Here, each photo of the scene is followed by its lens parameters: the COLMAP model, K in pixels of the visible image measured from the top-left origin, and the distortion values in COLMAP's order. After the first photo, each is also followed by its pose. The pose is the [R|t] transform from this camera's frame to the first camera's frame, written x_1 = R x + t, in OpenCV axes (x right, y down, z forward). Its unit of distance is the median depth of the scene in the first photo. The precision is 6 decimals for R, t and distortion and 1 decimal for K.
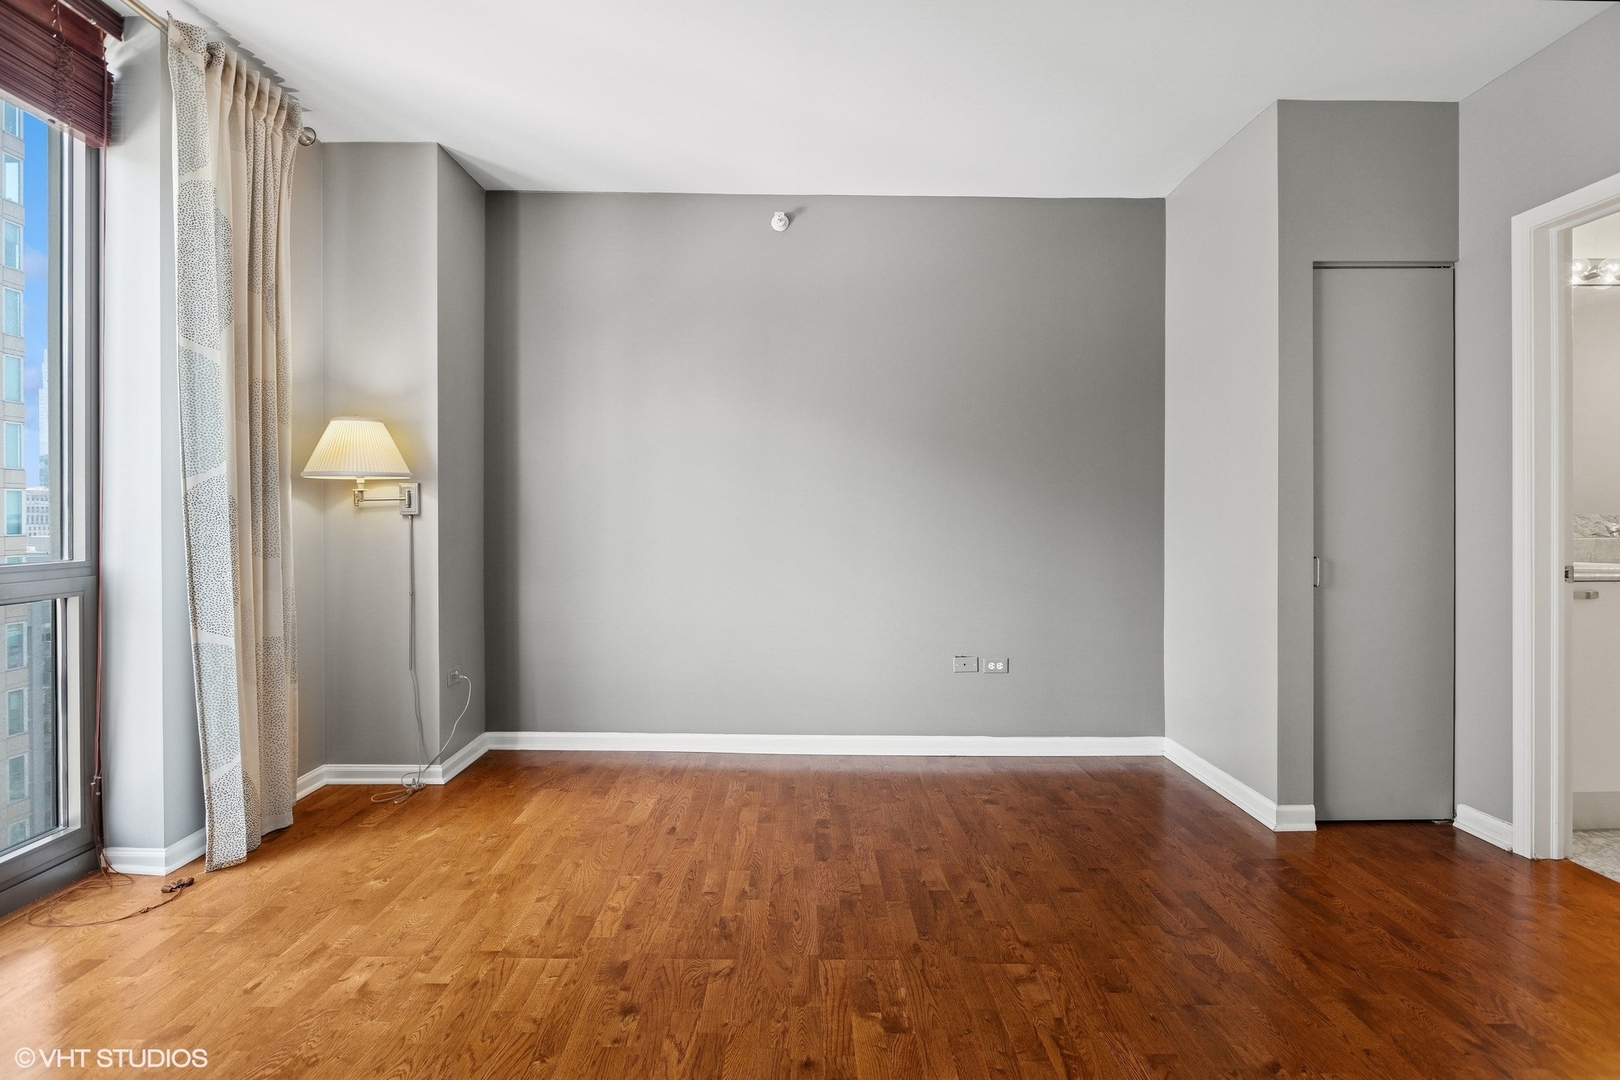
lens RADIAL K [[754.0, 0, 800.1], [0, 754.0, 515.5], [0, 0, 1]] dist [-0.013798, 0.005471]
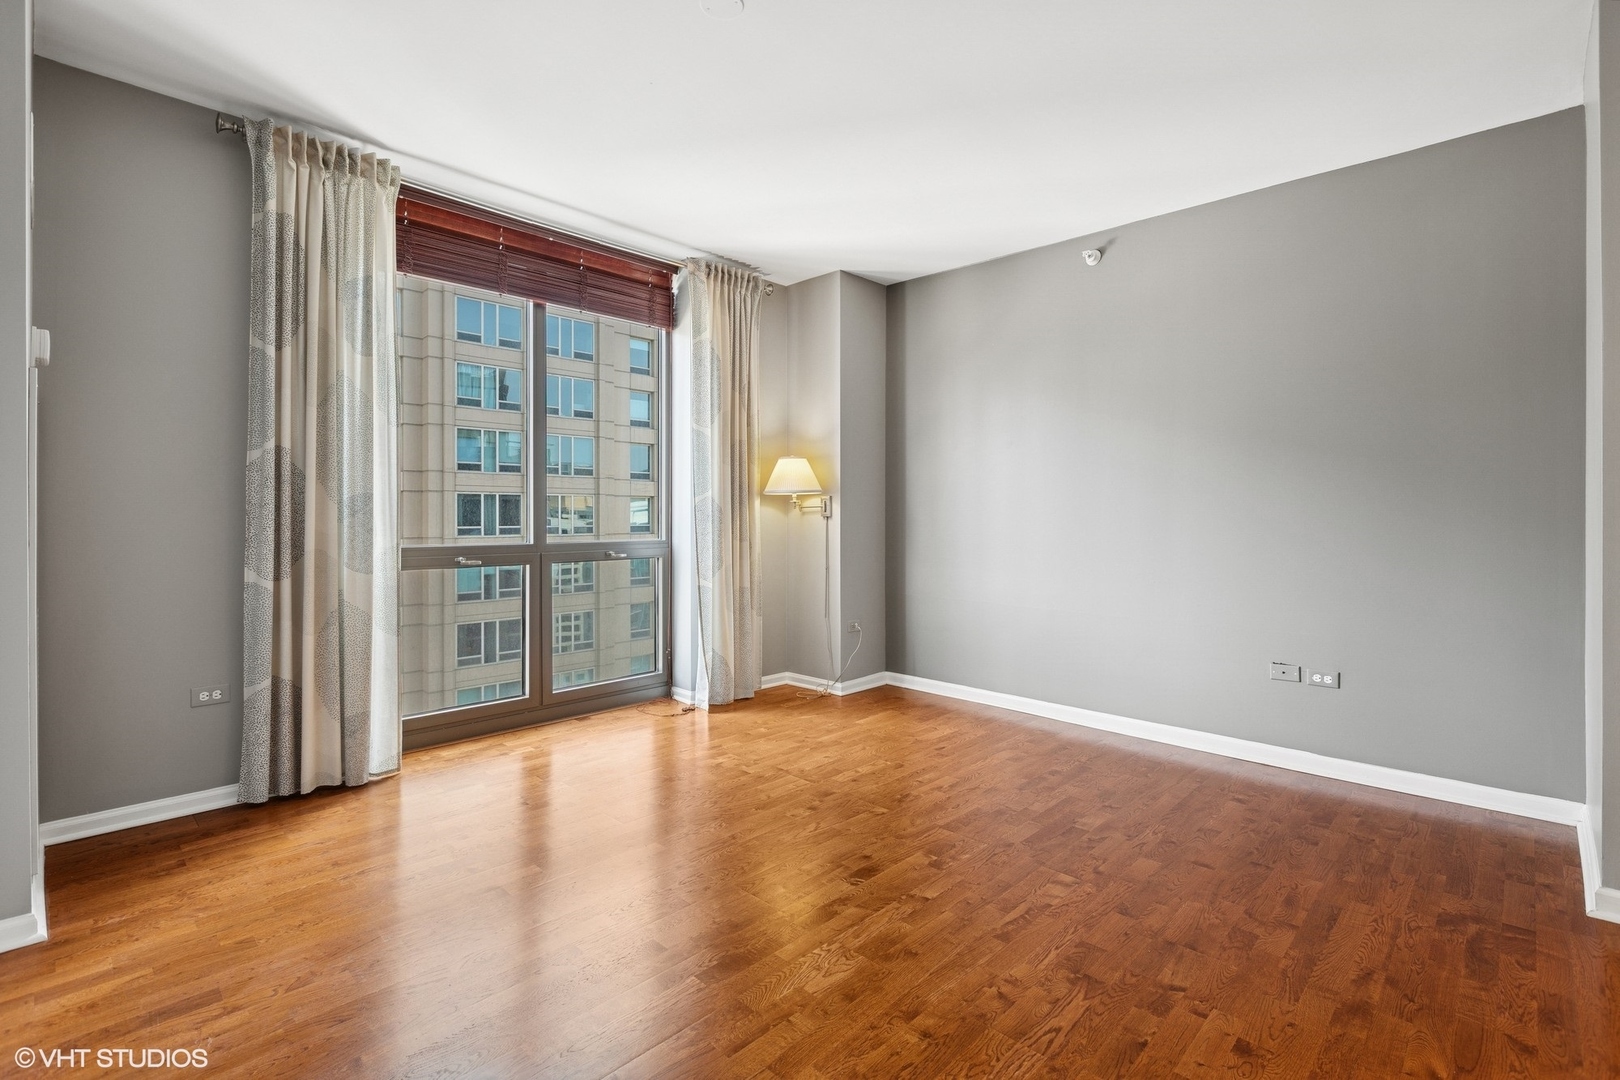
lens RADIAL K [[754.0, 0, 800.1], [0, 754.0, 515.5], [0, 0, 1]] dist [-0.013798, 0.005471]
pose [[0.707660, -0.002510, -0.706549, 0.622997], [0.001123, 0.999996, -0.002427, 0.000069], [0.706552, 0.000924, 0.707660, -0.147168]]
